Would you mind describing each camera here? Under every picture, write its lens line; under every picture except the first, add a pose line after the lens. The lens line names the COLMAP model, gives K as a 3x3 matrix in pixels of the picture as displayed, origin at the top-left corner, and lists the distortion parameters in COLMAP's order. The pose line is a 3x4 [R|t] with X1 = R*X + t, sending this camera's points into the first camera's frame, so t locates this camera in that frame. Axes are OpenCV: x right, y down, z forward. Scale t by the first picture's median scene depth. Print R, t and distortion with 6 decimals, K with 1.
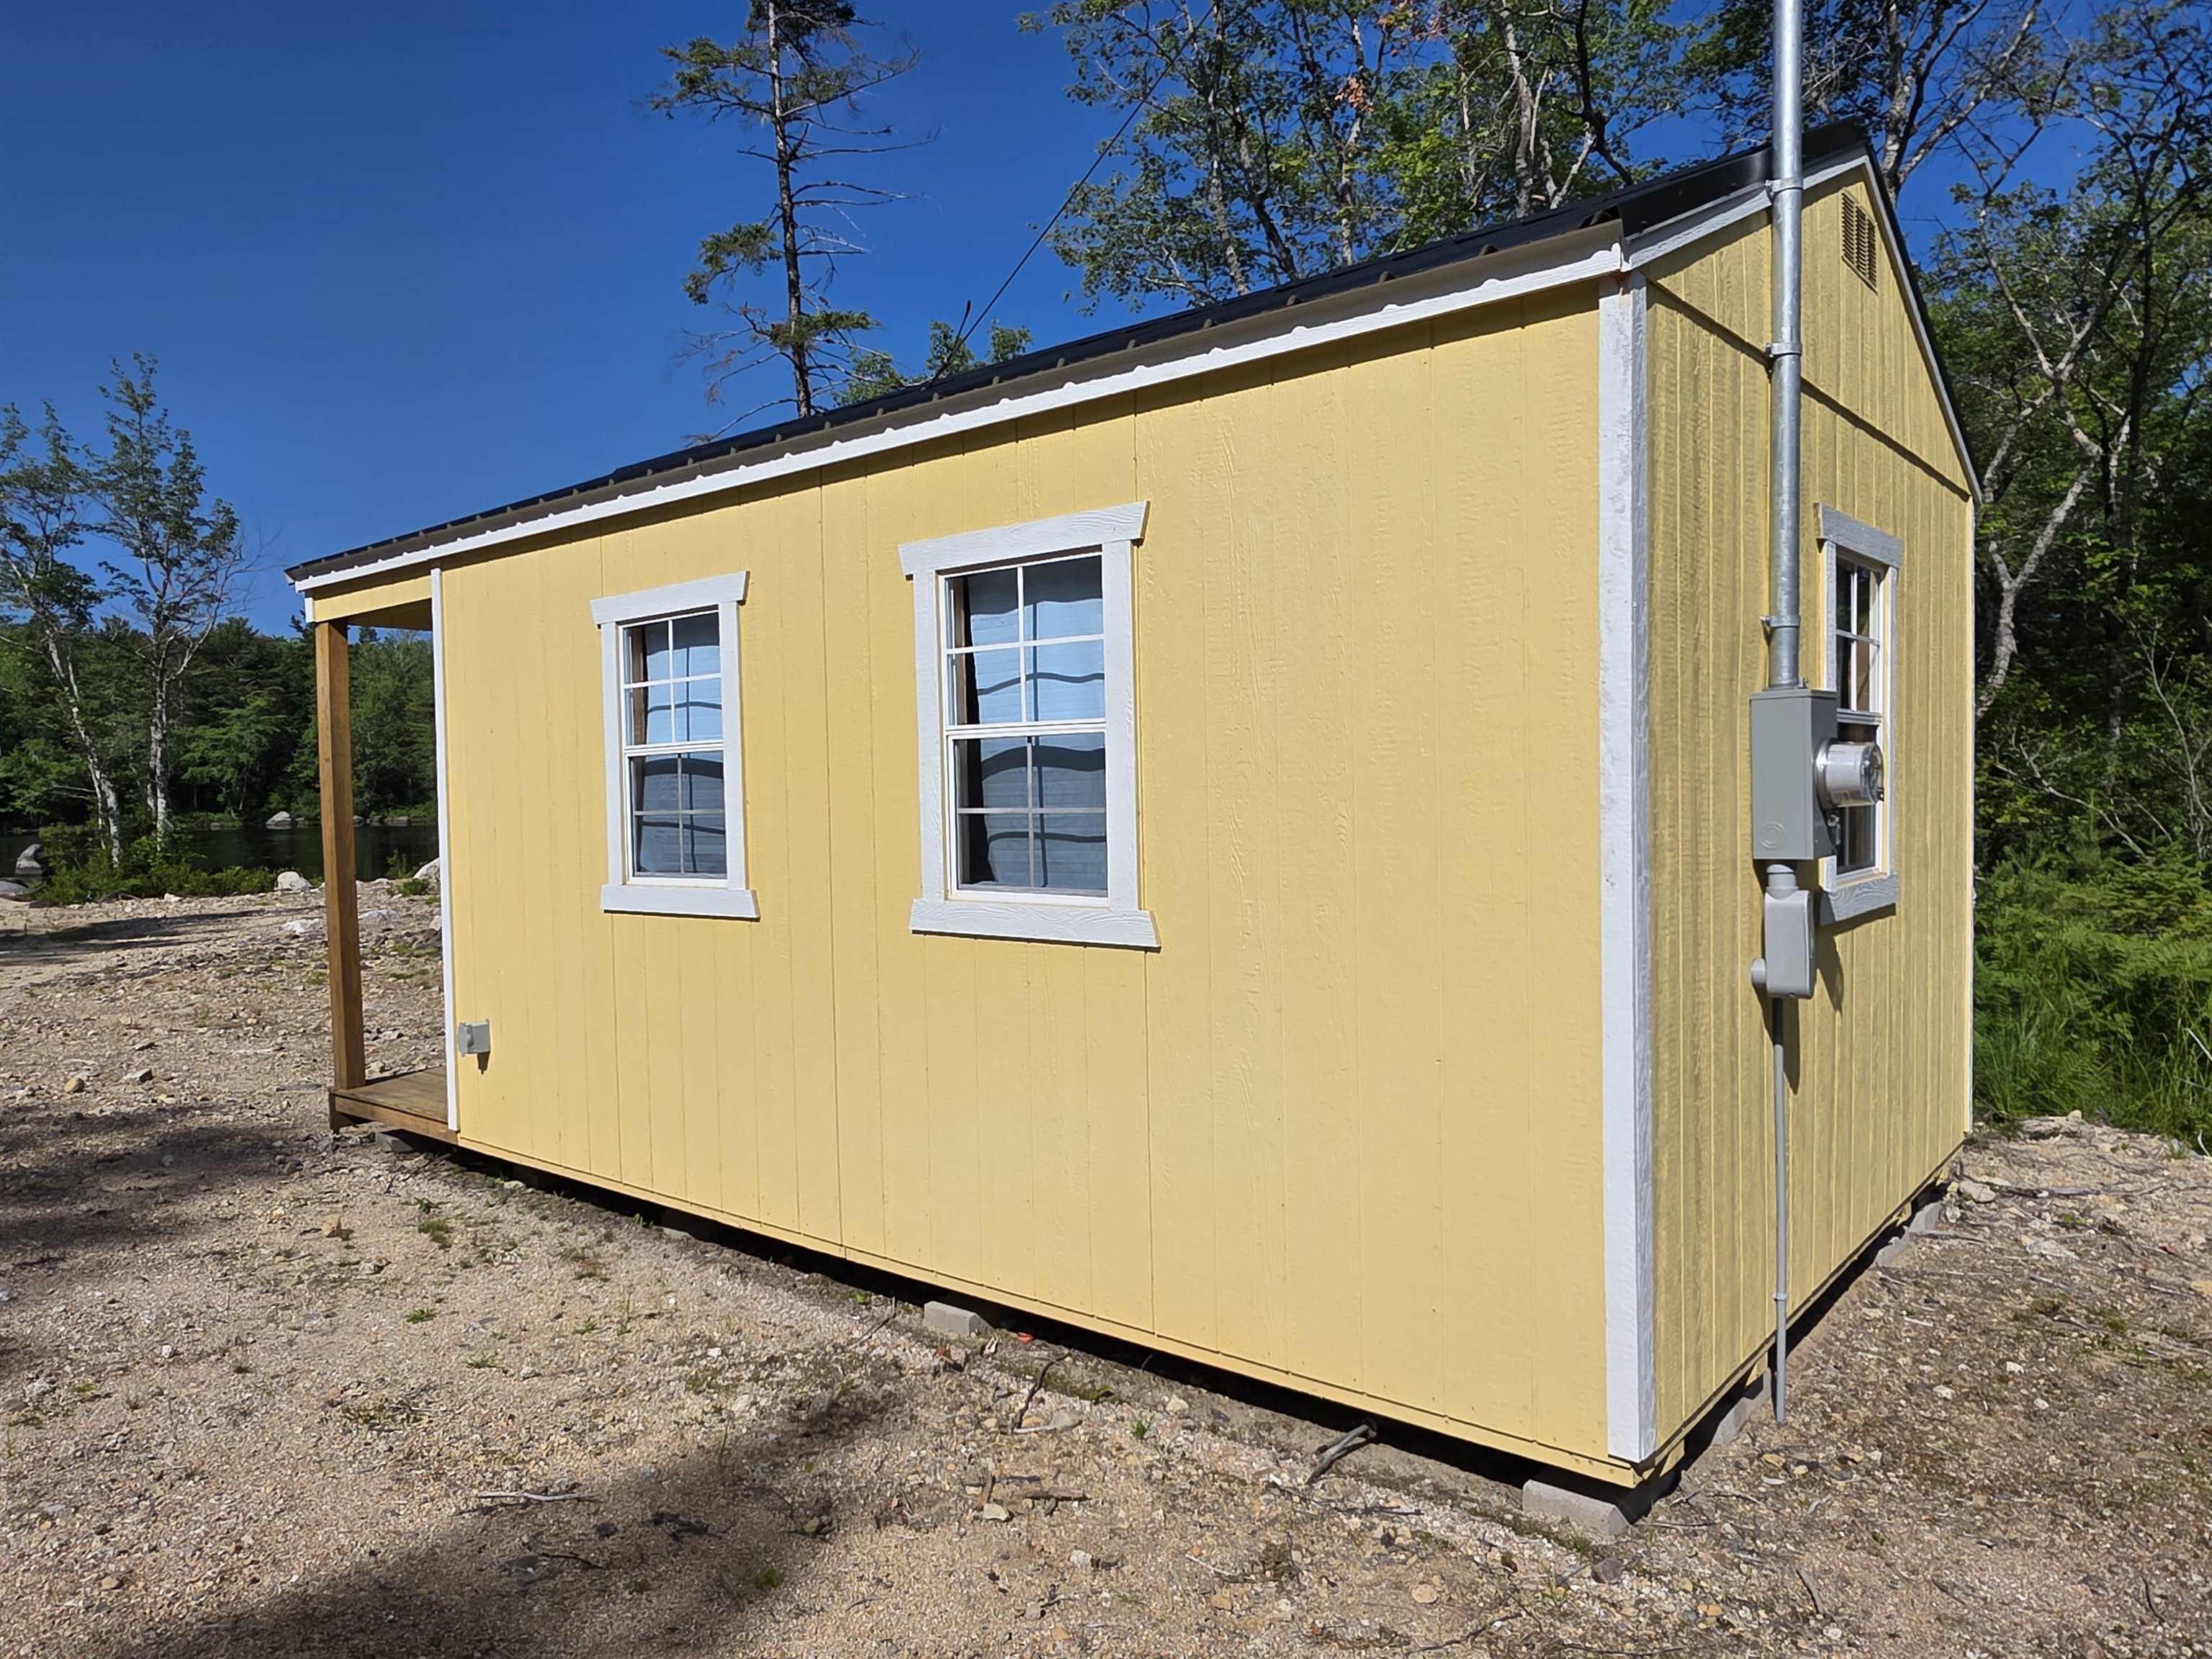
lens RADIAL K [[1474.3, 0, 1085.4], [0, 1474.3, 835.6], [0, 0, 1]] dist [0.008080, -0.000574]
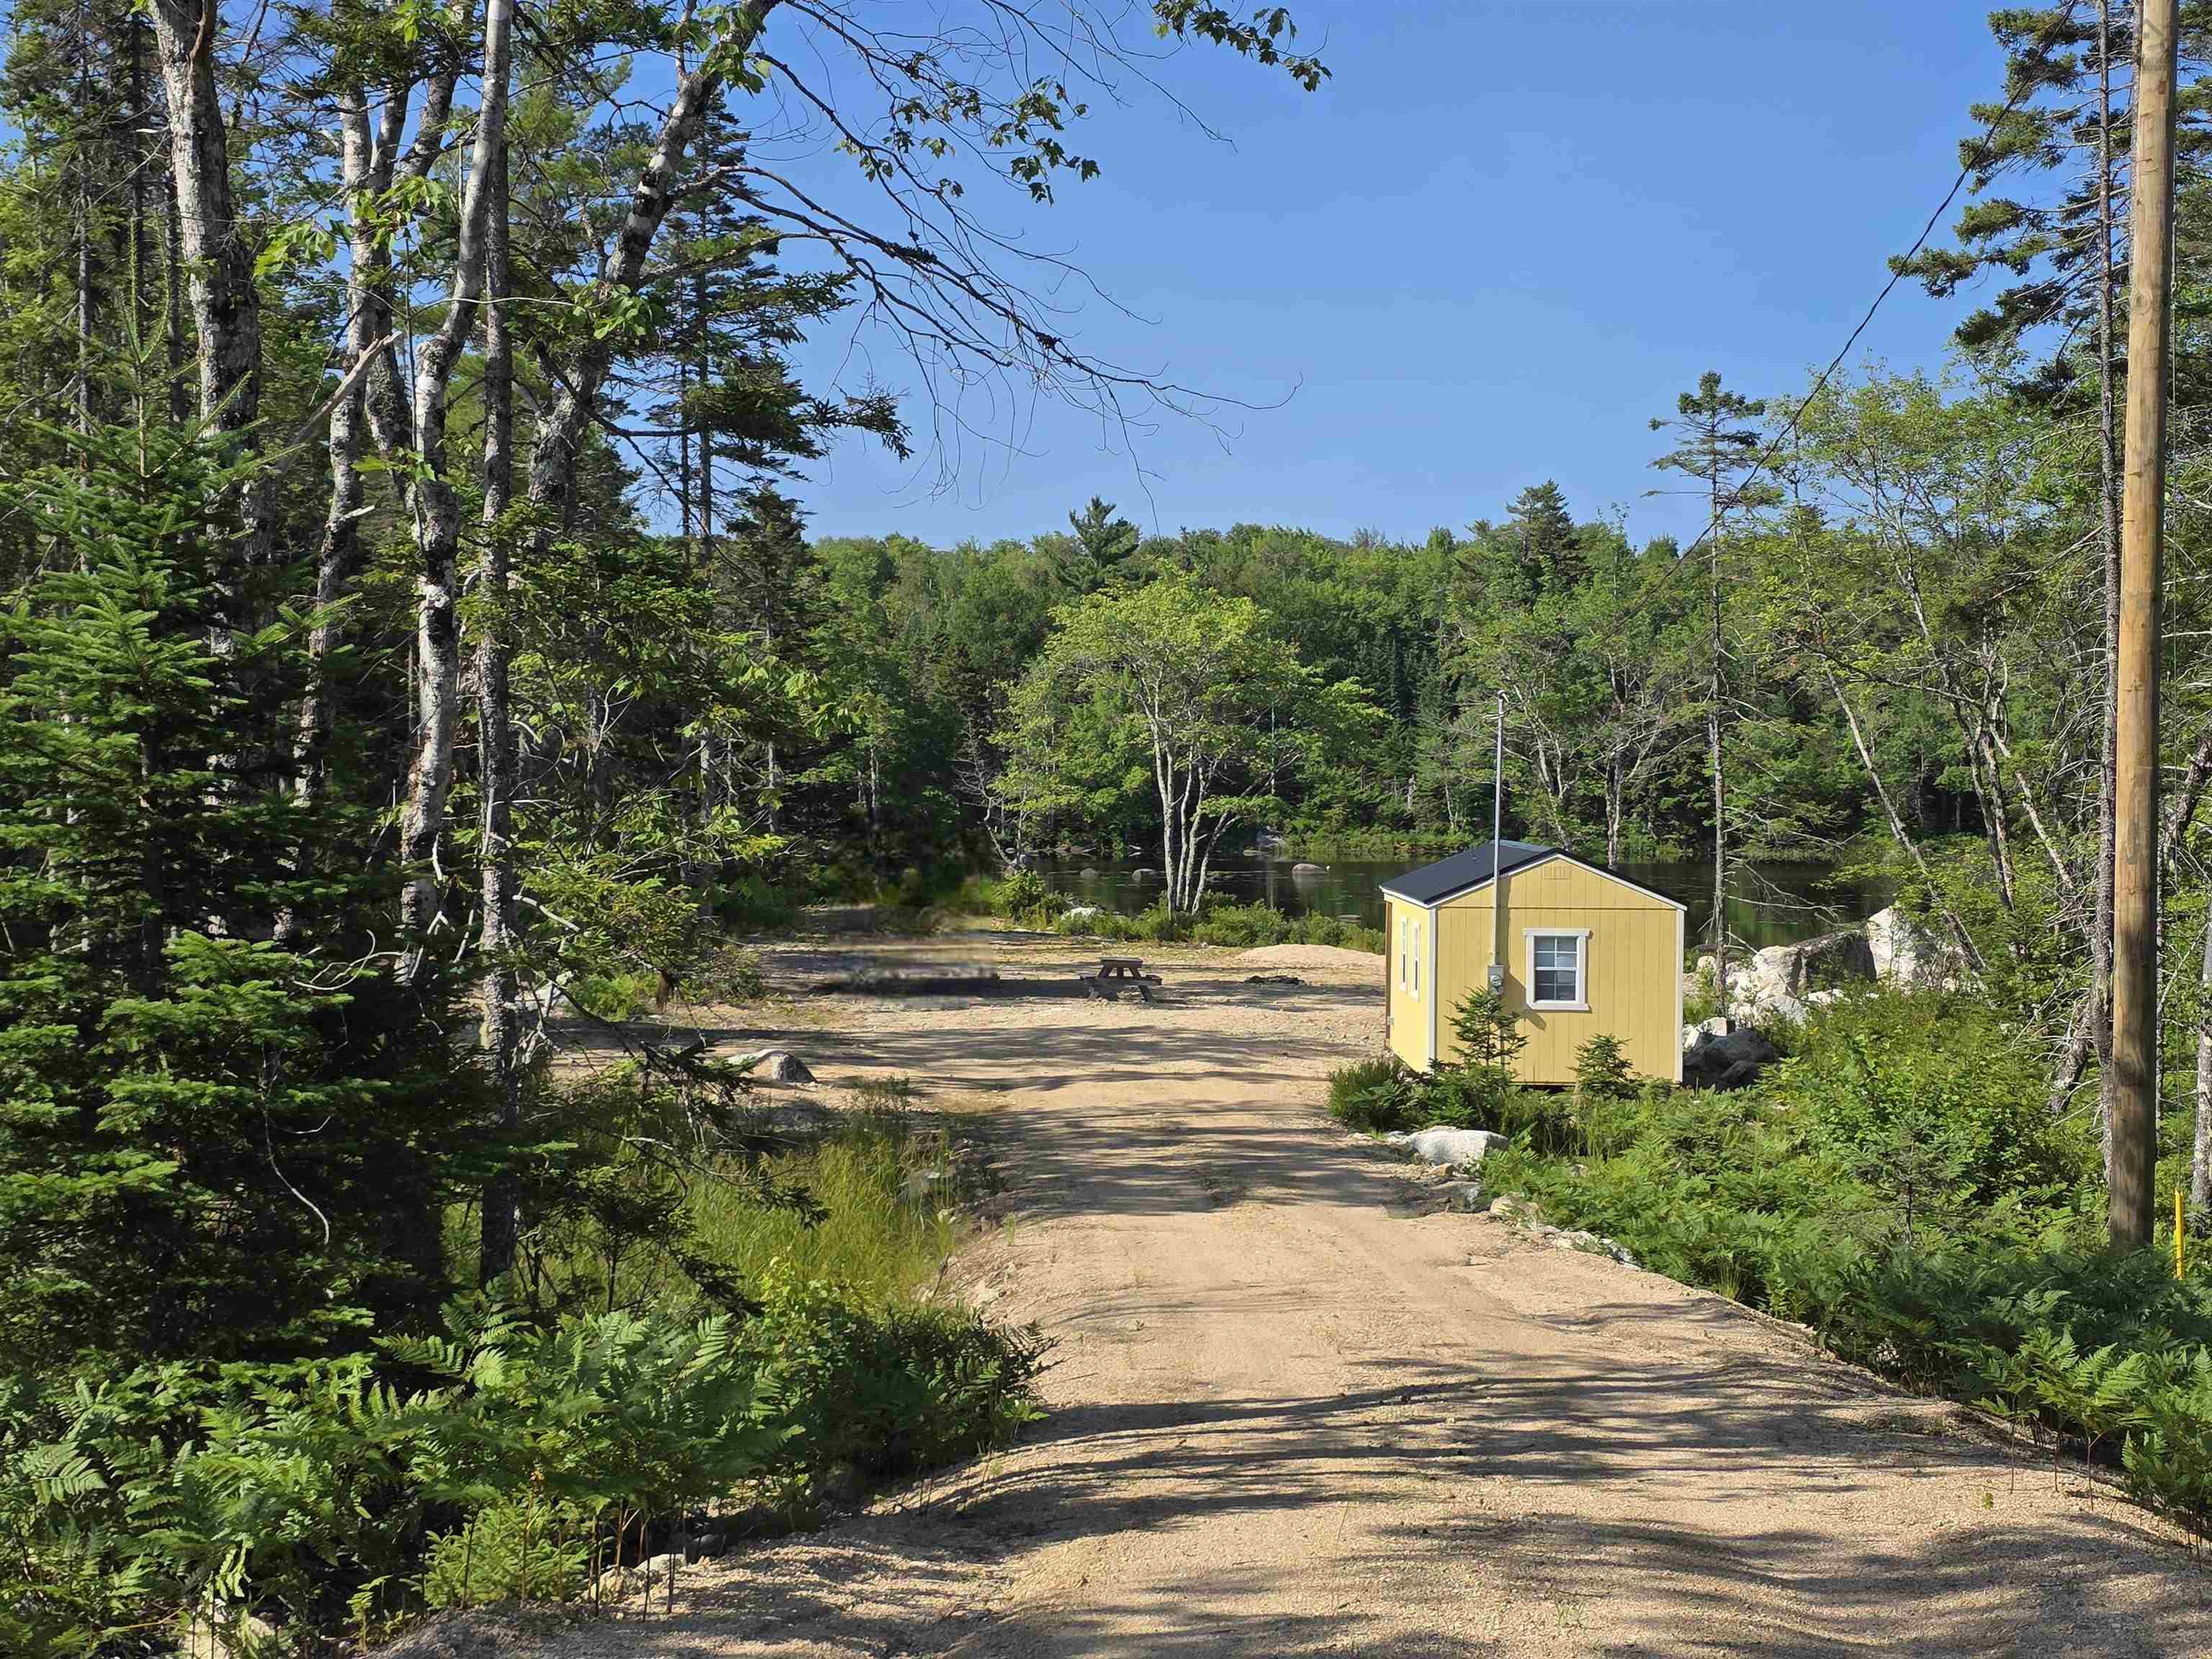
lens RADIAL K [[3118.5, 0, 1086.6], [0, 3118.5, 827.1], [0, 0, 1]] dist [0.061320, 0.000000]
pose [[0.650948, 0.042104, -0.757954, 3.729247], [-0.051821, 0.998596, 0.010967, -0.304152], [0.757352, 0.032139, 0.652216, -3.494198]]
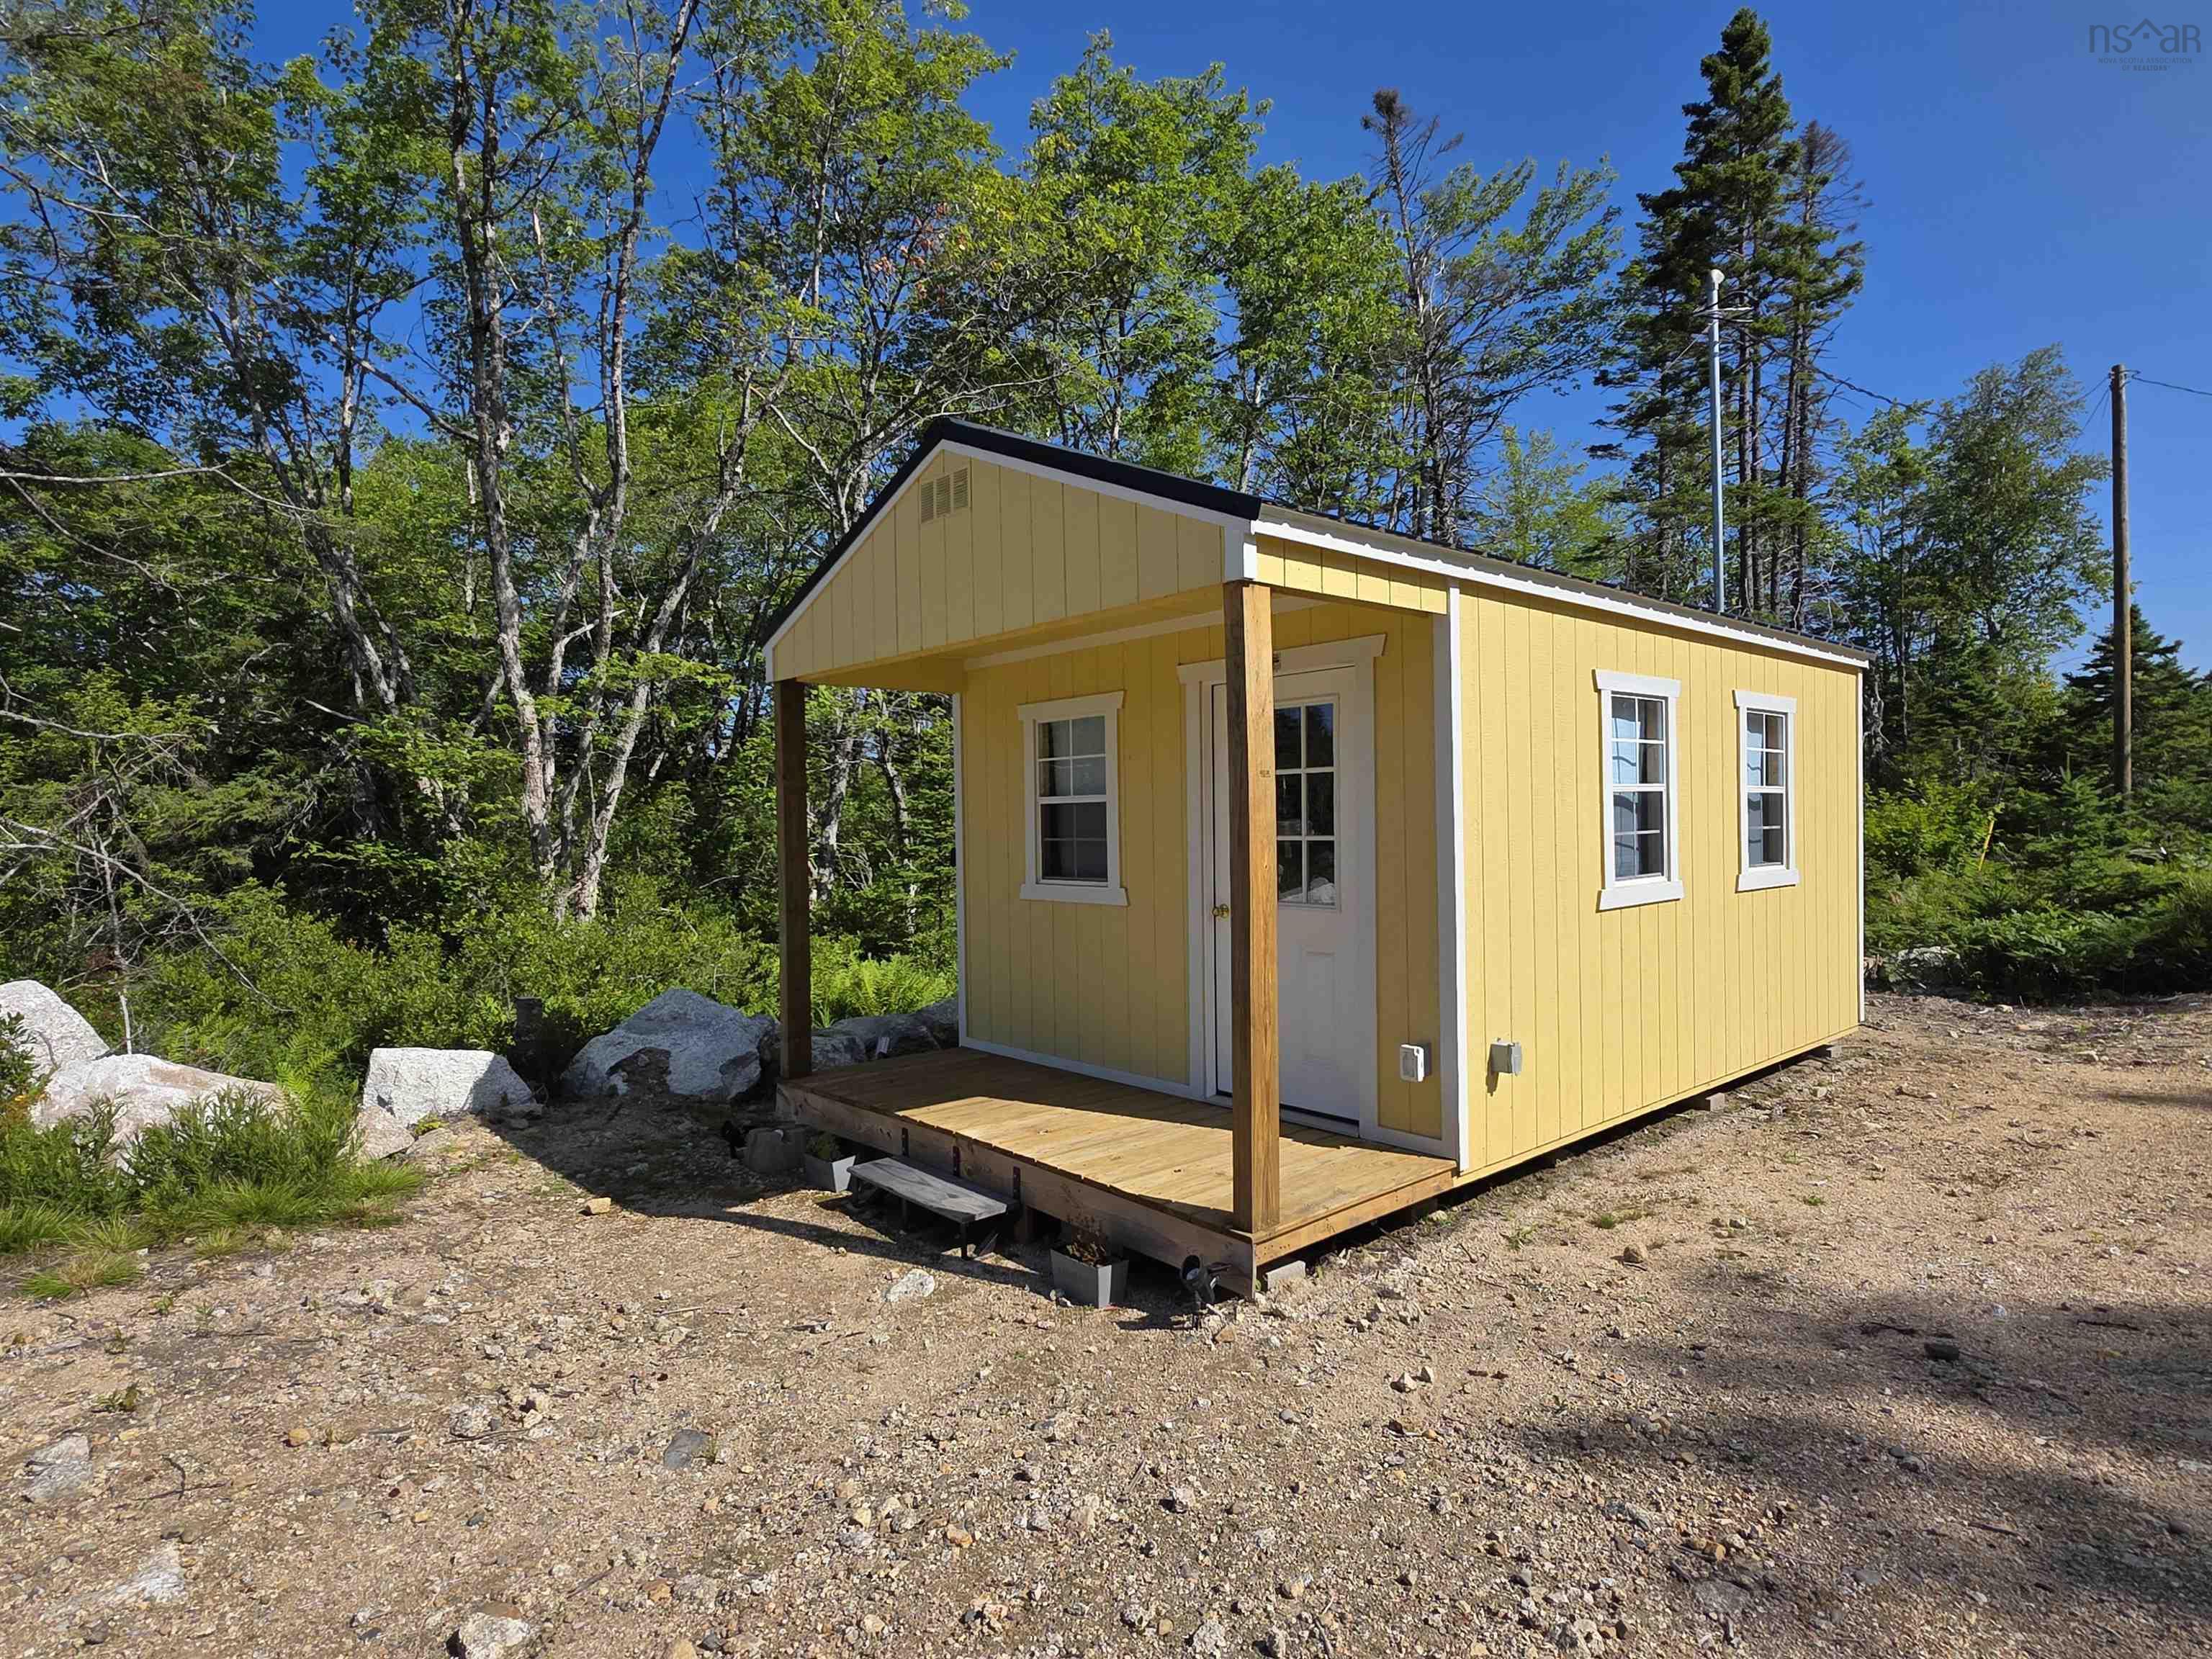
lens RADIAL K [[1180.7, 0, 1101.3], [0, 1180.7, 822.9], [0, 0, 1]] dist [0.009187, -0.001312]
pose [[0.145406, 0.008919, 0.989332, -1.489776], [0.040193, 0.999081, -0.014914, -0.029756], [-0.988555, 0.041933, 0.144914, 1.351749]]
